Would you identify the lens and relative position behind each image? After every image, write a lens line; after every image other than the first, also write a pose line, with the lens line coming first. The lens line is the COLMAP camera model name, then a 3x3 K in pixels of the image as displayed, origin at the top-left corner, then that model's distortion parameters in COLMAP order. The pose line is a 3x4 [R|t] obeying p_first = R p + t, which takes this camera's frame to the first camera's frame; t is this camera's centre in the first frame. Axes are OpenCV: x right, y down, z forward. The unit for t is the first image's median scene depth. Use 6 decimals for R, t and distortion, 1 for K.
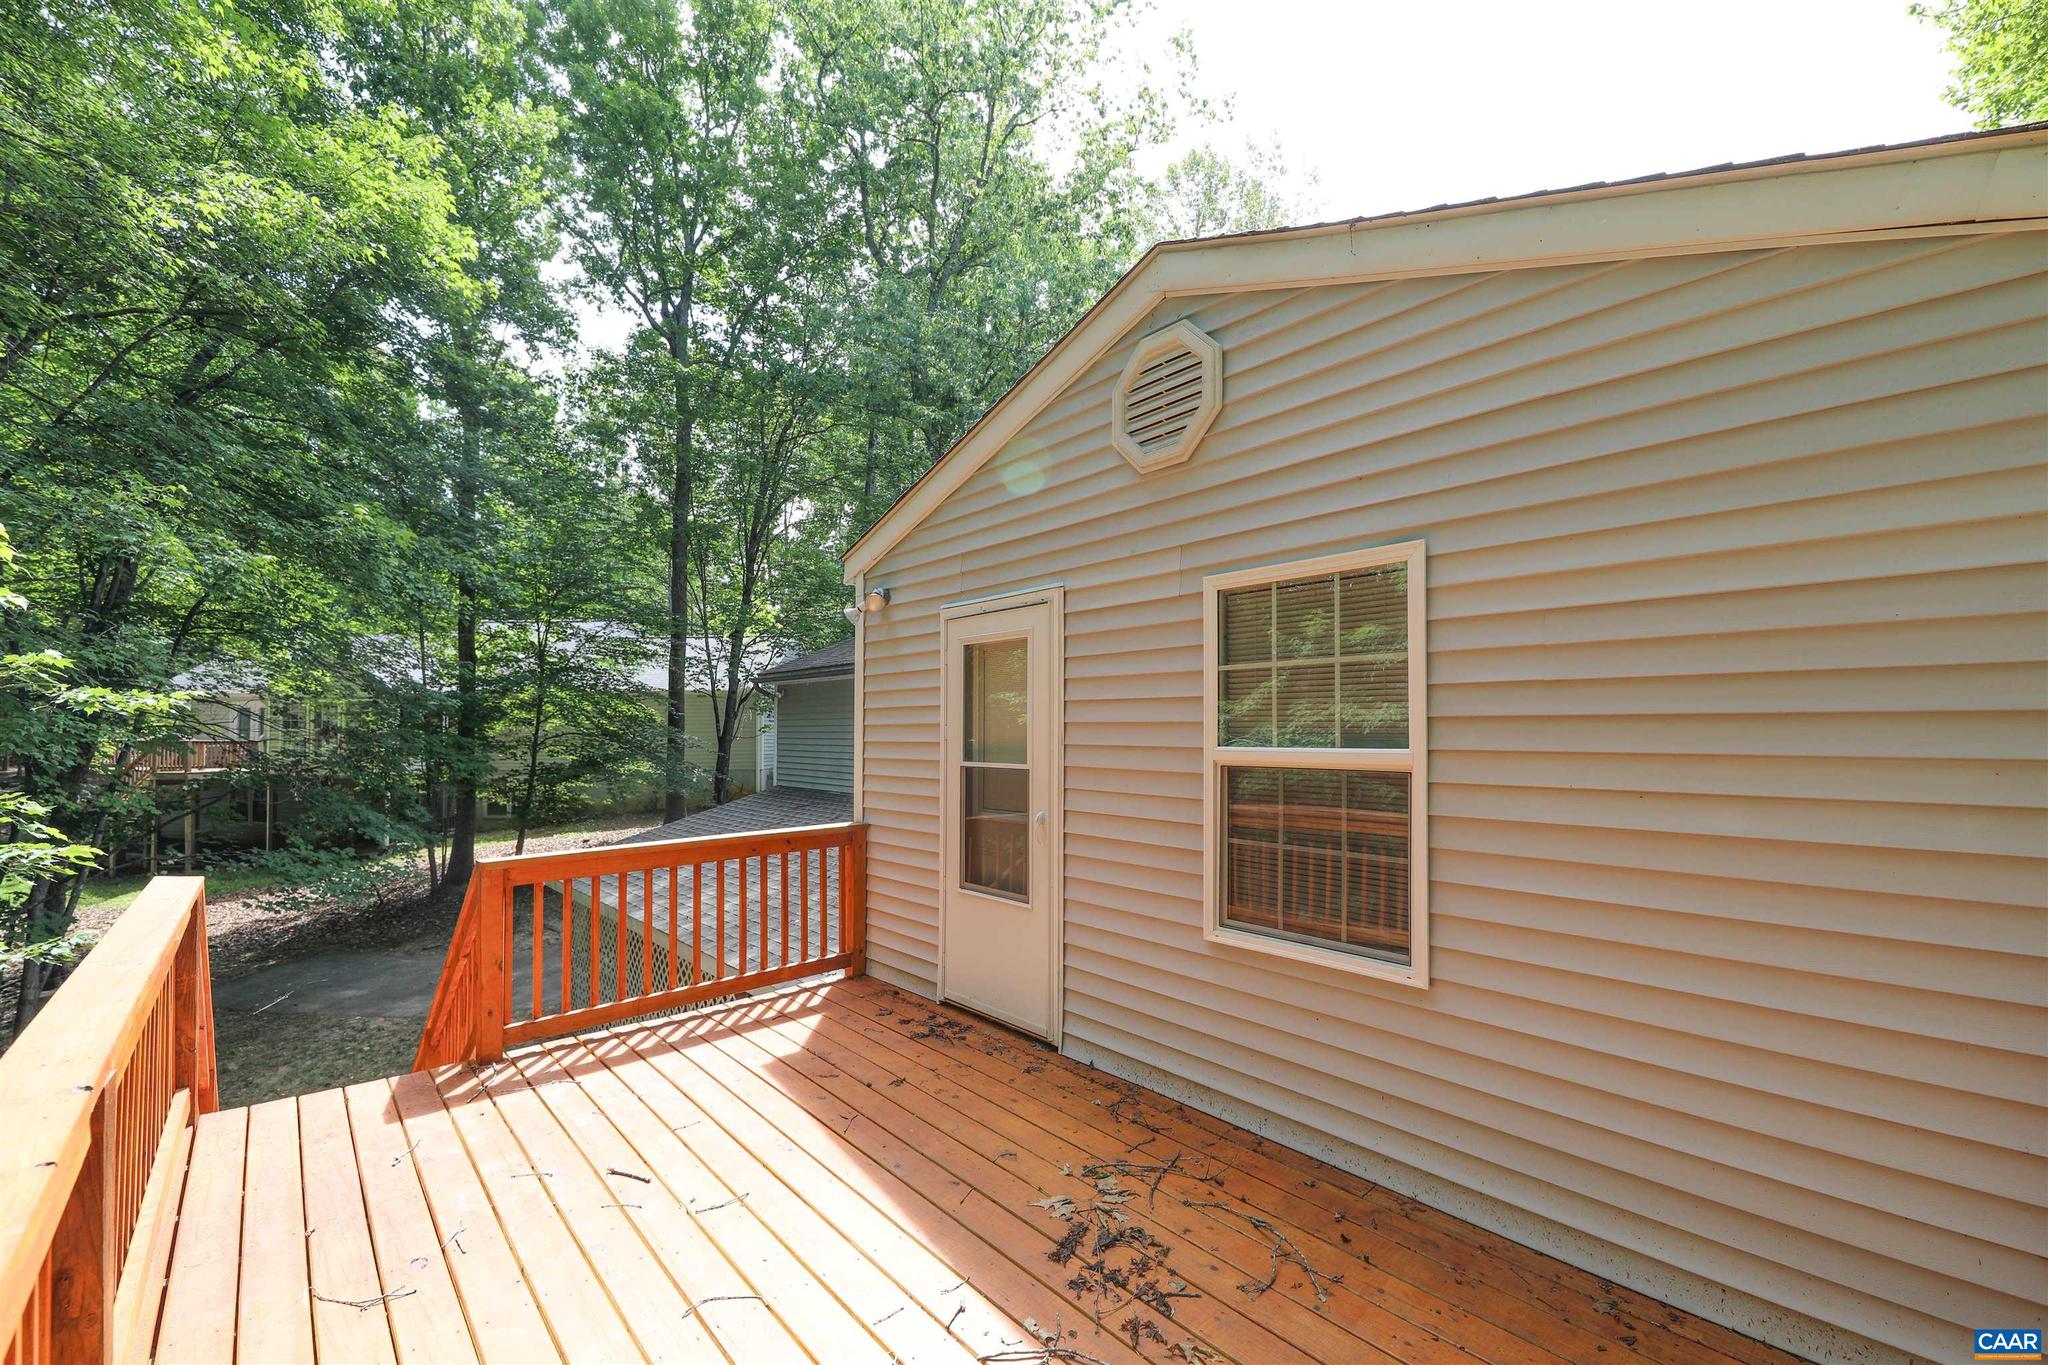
lens RADIAL K [[846.8, 0, 1031.7], [0, 846.8, 688.7], [0, 0, 1]] dist [-0.000371, -0.007299]
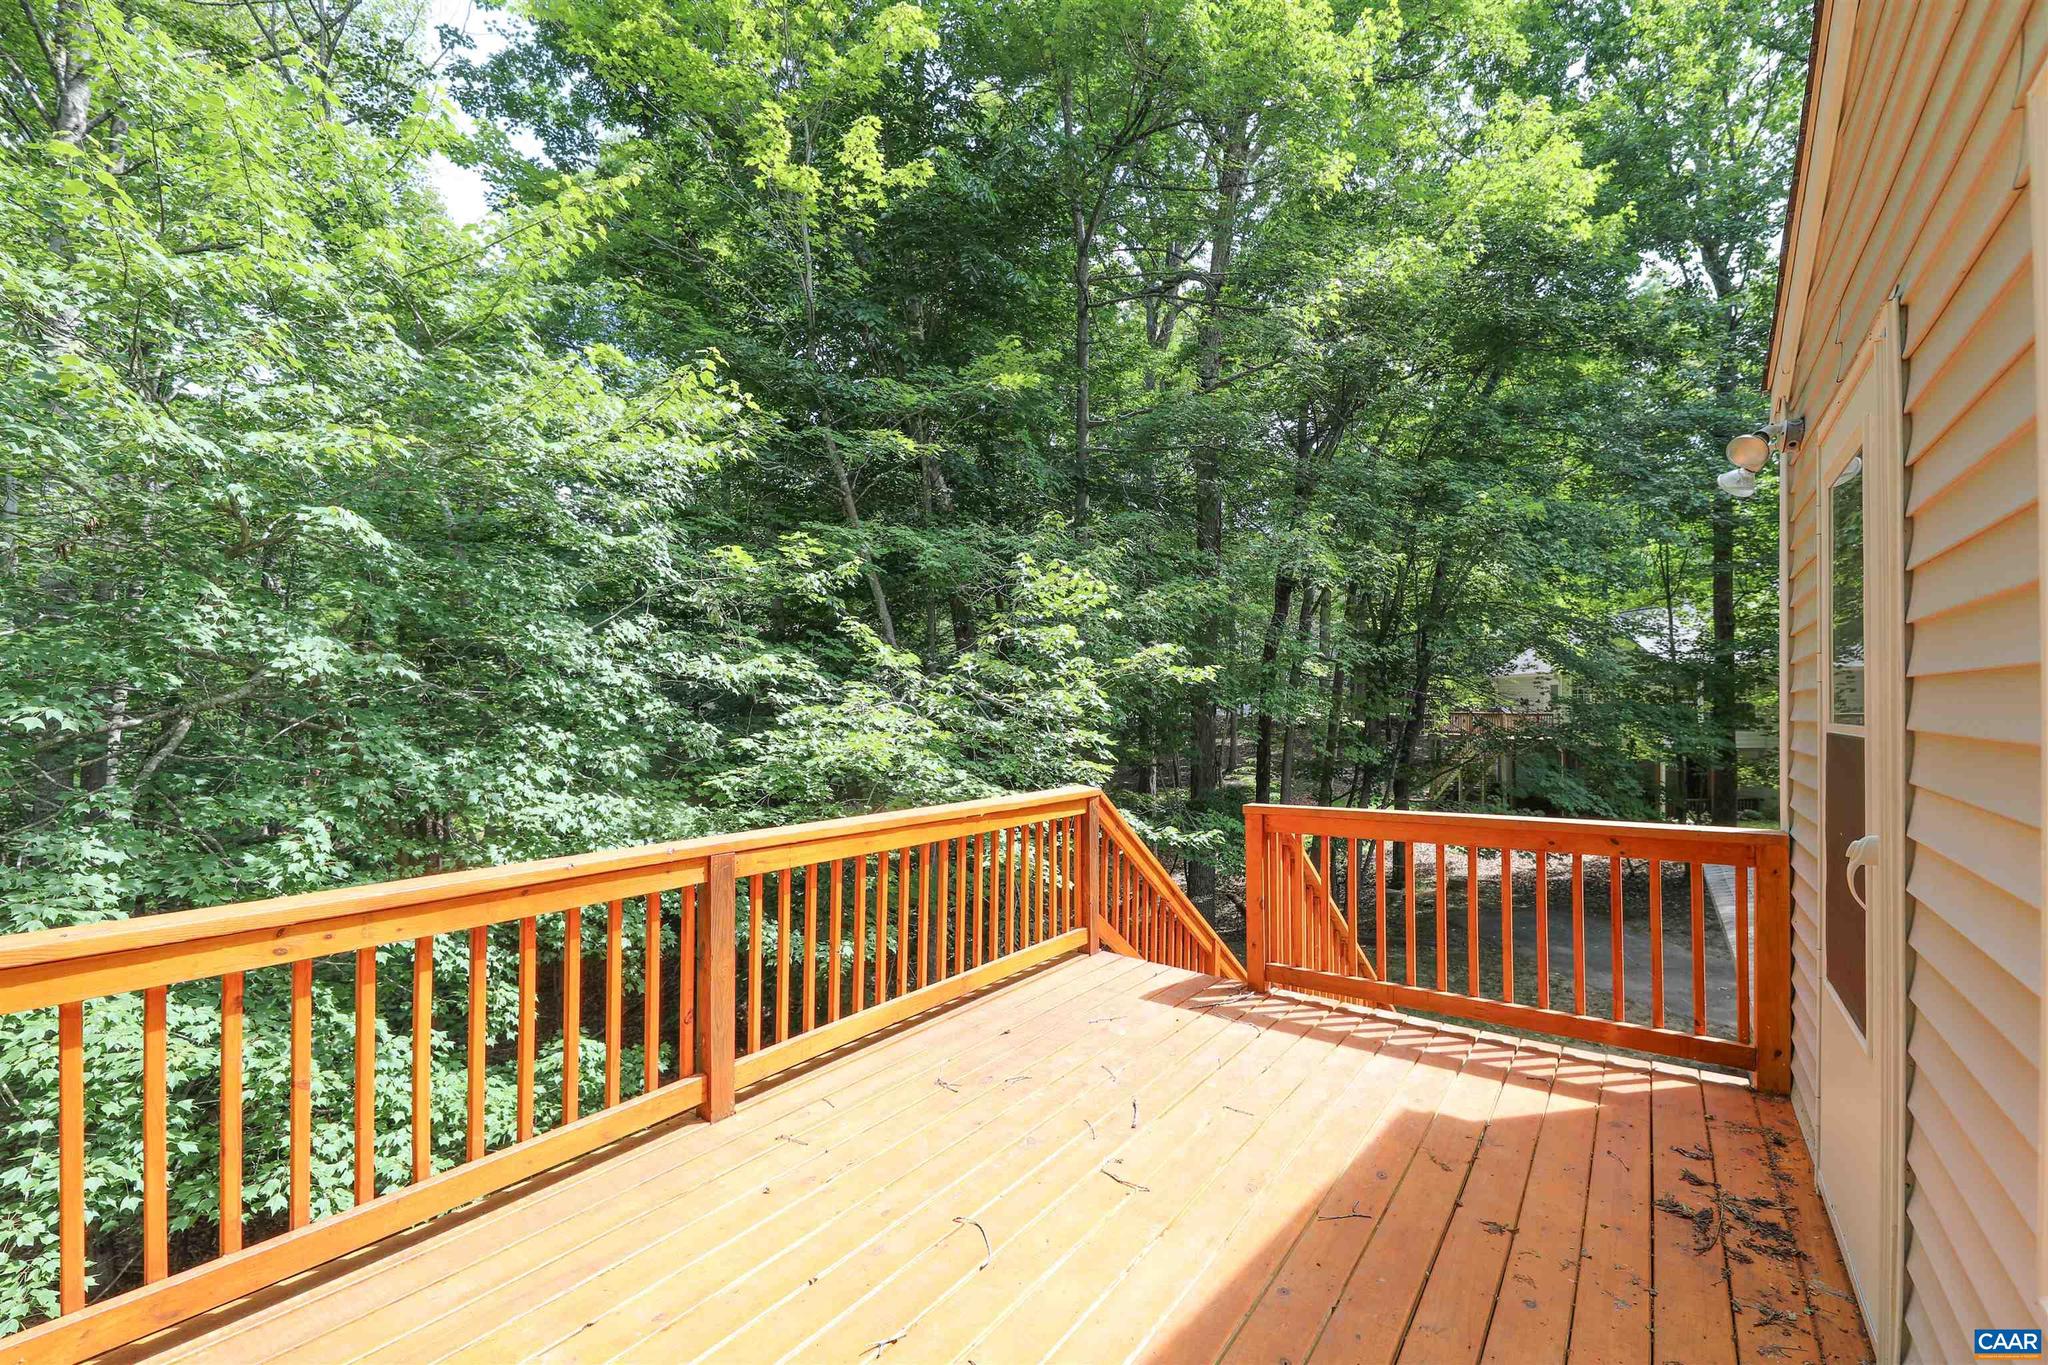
lens RADIAL K [[846.8, 0, 1031.7], [0, 846.8, 688.7], [0, 0, 1]] dist [-0.000371, -0.007299]
pose [[0.192738, -0.017377, -0.981096, 0.324201], [0.040077, 0.999148, -0.009824, 0.052228], [0.980431, -0.037426, 0.193271, 0.468662]]
